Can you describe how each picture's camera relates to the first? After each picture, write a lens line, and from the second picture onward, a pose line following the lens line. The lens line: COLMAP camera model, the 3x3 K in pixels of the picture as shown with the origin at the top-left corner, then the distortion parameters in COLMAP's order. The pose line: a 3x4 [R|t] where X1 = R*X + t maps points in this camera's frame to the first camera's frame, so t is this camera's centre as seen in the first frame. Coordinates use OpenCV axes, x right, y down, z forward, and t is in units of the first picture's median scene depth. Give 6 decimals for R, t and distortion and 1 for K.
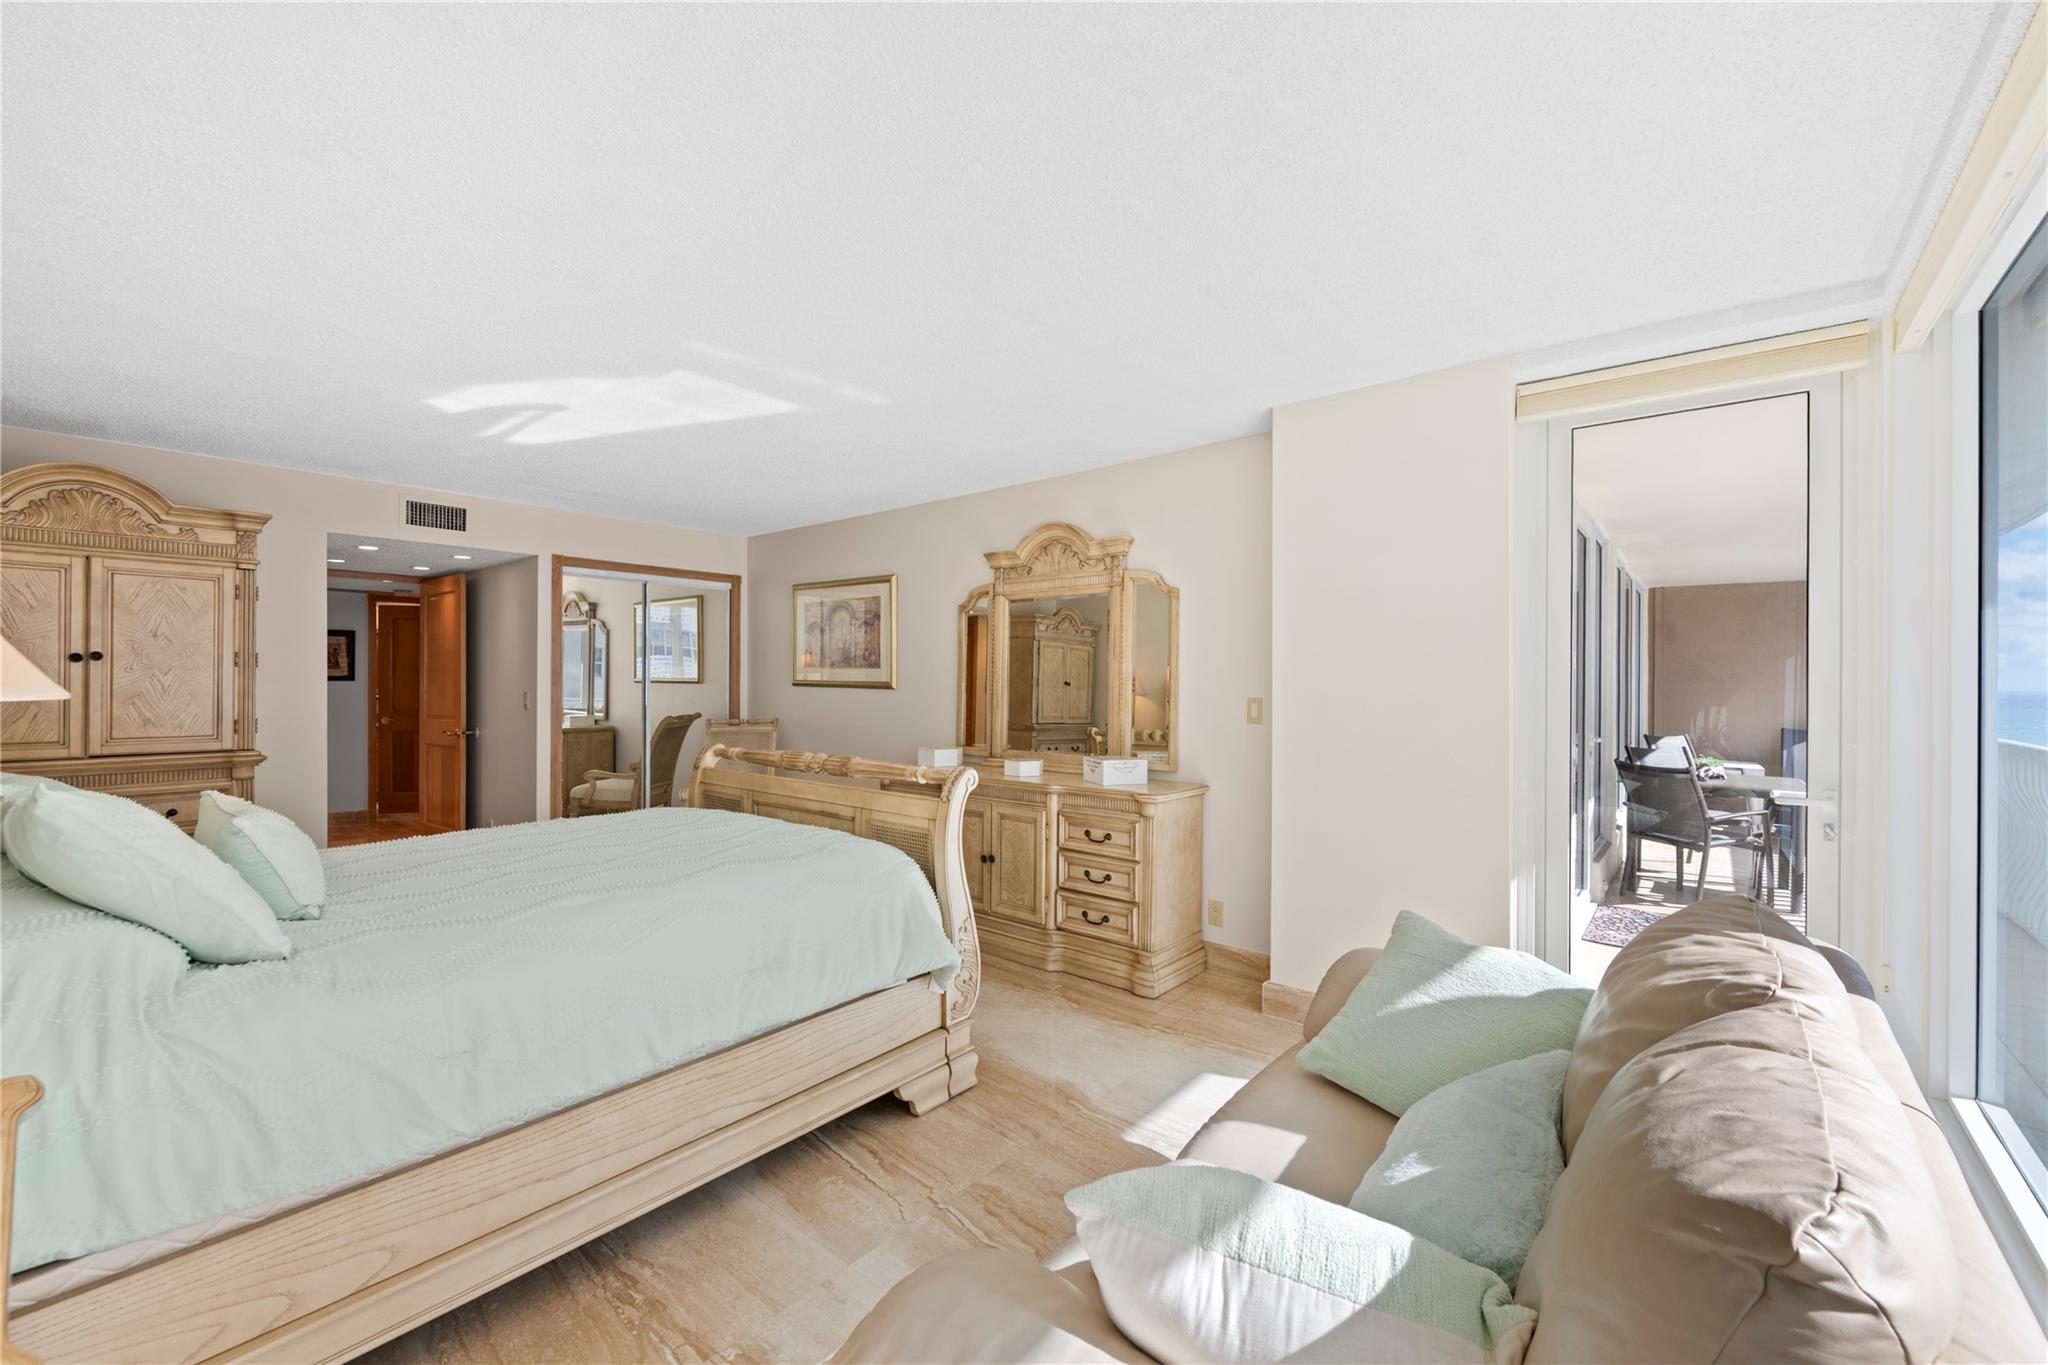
lens RADIAL K [[812.3, 0, 1031.1], [0, 812.3, 683.5], [0, 0, 1]] dist [-0.002660, -0.001847]
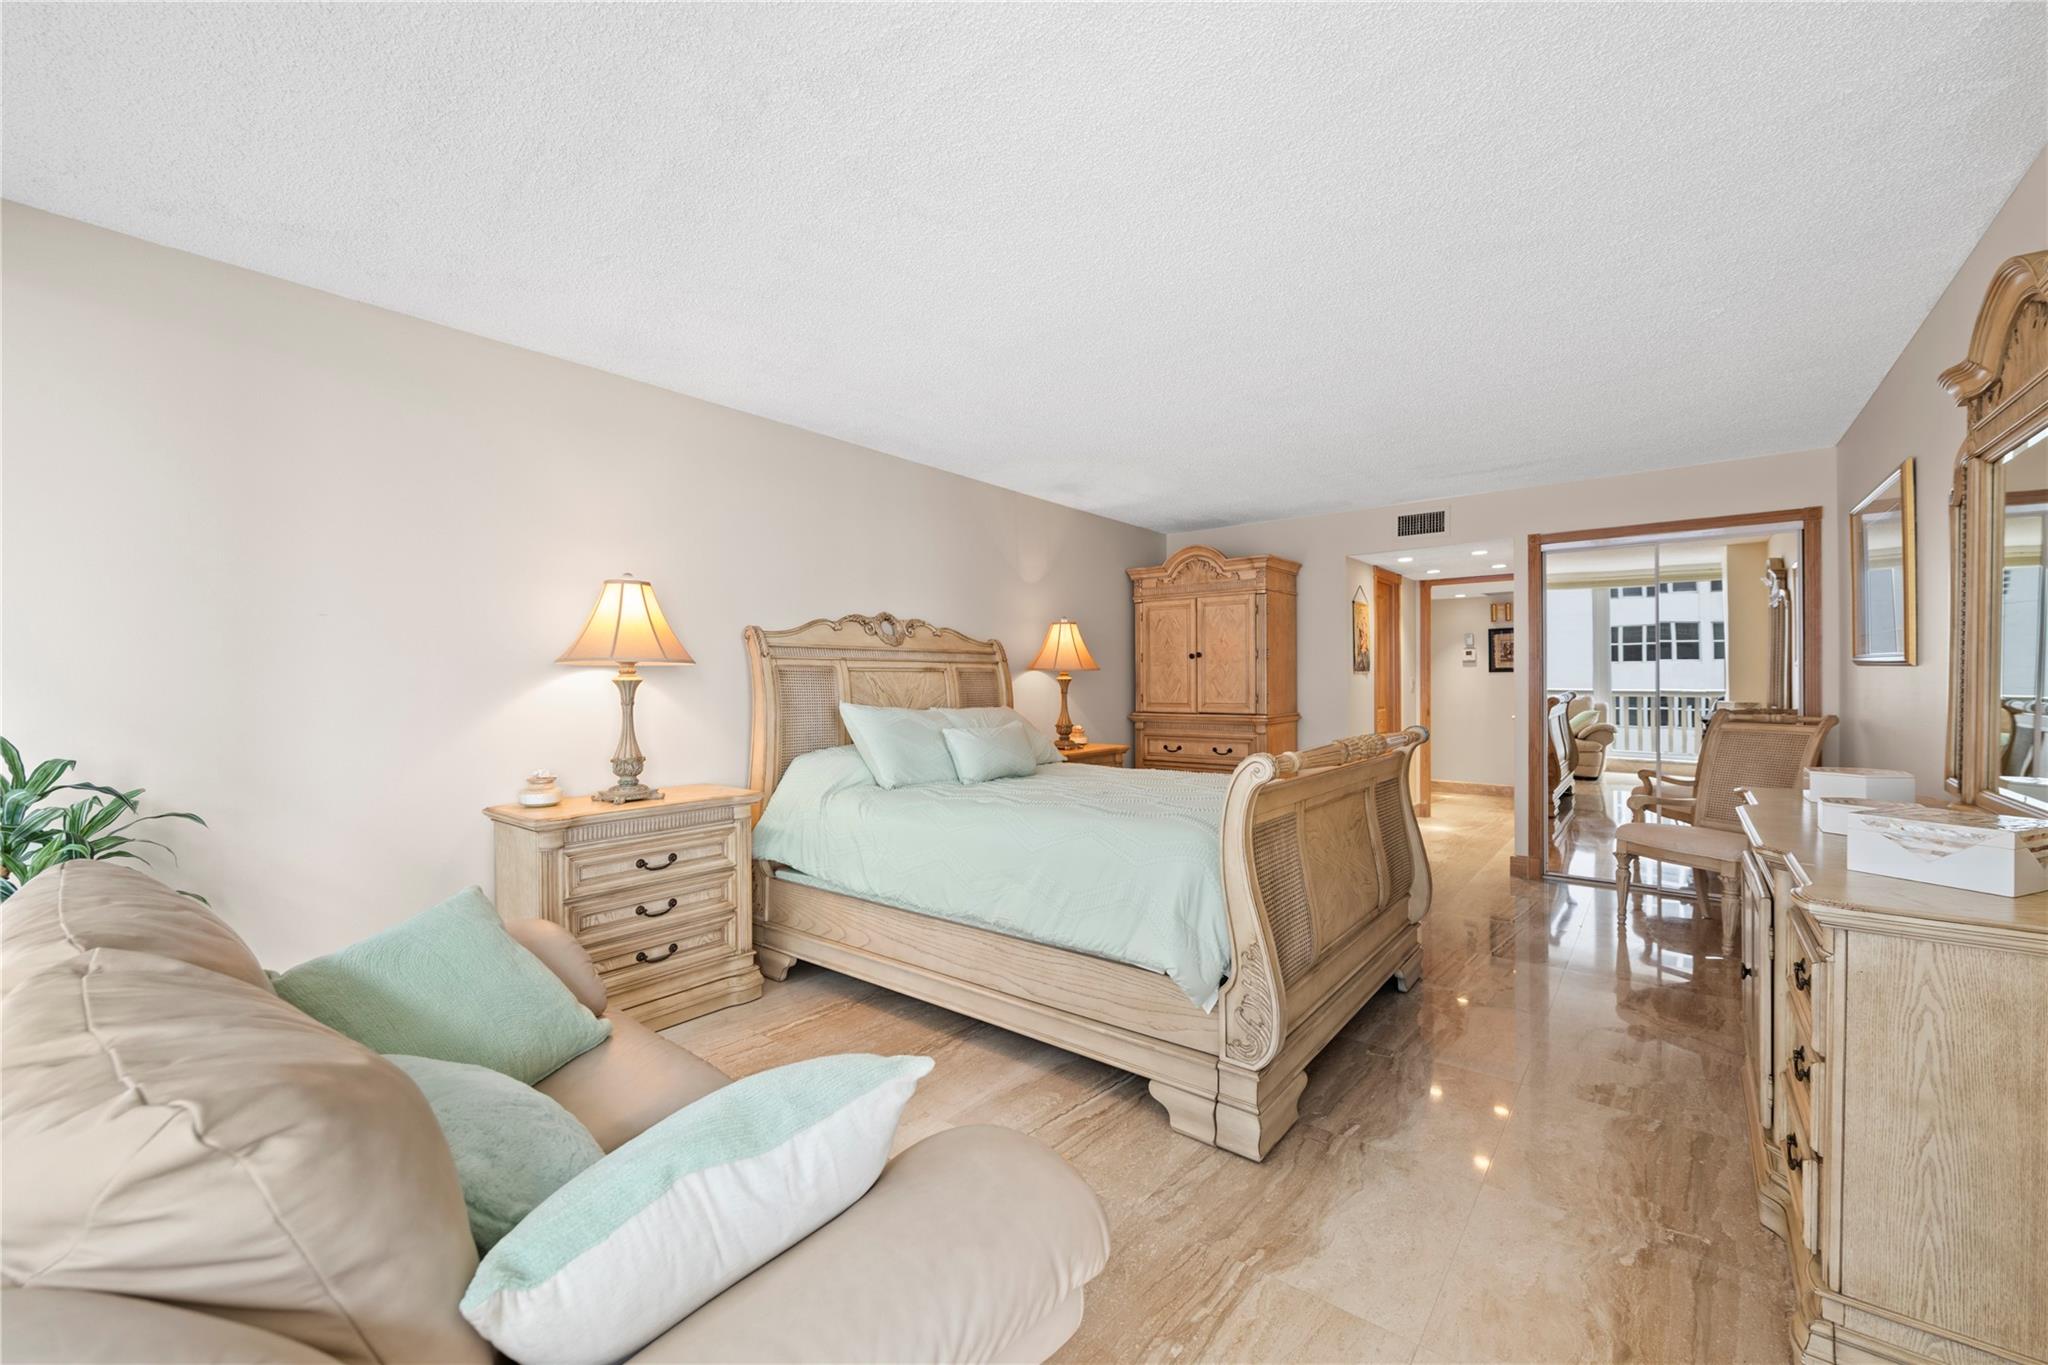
lens RADIAL K [[812.3, 0, 1041.9], [0, 812.3, 680.6], [0, 0, 1]] dist [-0.002660, -0.001847]
pose [[0.022480, -0.004170, -0.999739, 0.778126], [0.001988, 0.999990, -0.004126, 0.037282], [0.999745, -0.001895, 0.022488, 0.851387]]
